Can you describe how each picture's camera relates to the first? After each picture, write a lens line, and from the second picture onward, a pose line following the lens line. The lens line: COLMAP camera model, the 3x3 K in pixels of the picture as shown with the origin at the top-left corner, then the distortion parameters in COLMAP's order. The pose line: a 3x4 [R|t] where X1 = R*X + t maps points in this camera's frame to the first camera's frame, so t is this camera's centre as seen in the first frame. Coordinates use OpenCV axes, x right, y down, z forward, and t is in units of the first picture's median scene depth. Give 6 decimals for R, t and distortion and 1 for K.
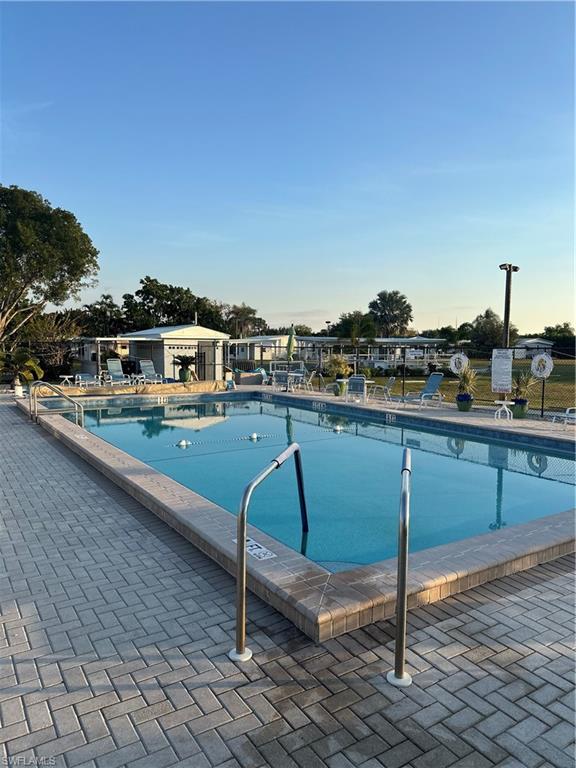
lens RADIAL K [[525.3, 0, 288.0], [0, 525.3, 384.0], [0, 0, 1]] dist [0.105357, -0.155896]
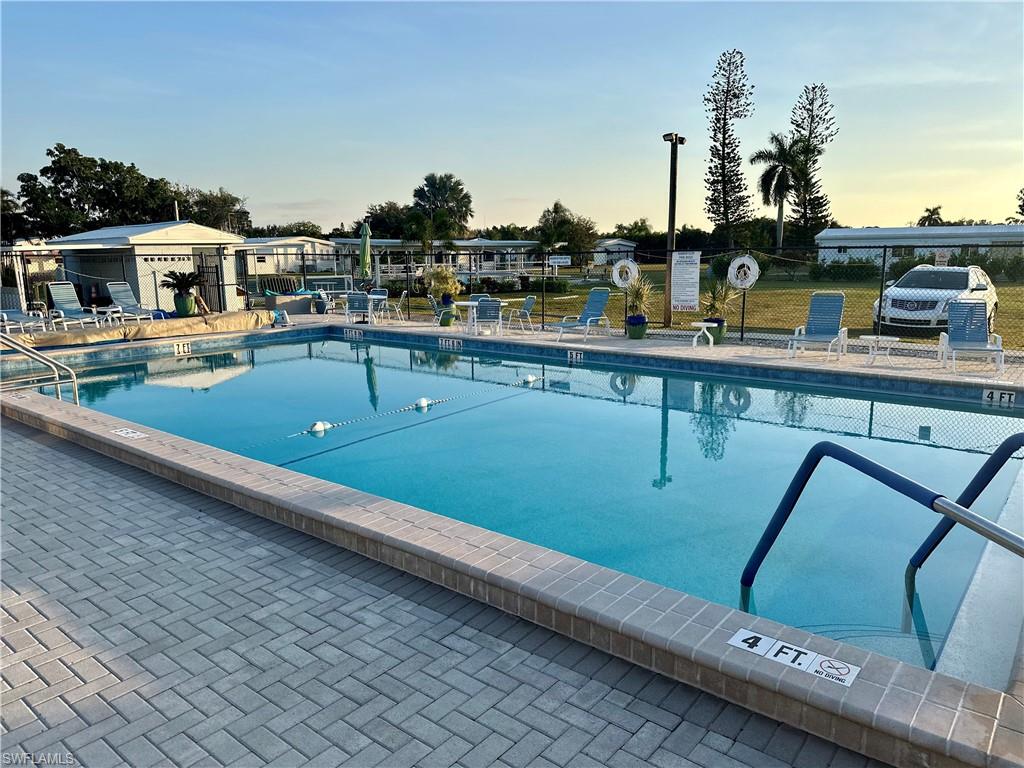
lens RADIAL K [[700.4, 0, 512.0], [0, 700.4, 384.0], [0, 0, 1]] dist [0.105357, -0.155896]
pose [[0.950812, -0.076863, 0.300080, -0.096479], [0.042453, 0.991919, 0.119557, -0.007637], [-0.306845, -0.100937, 0.946392, 0.089318]]
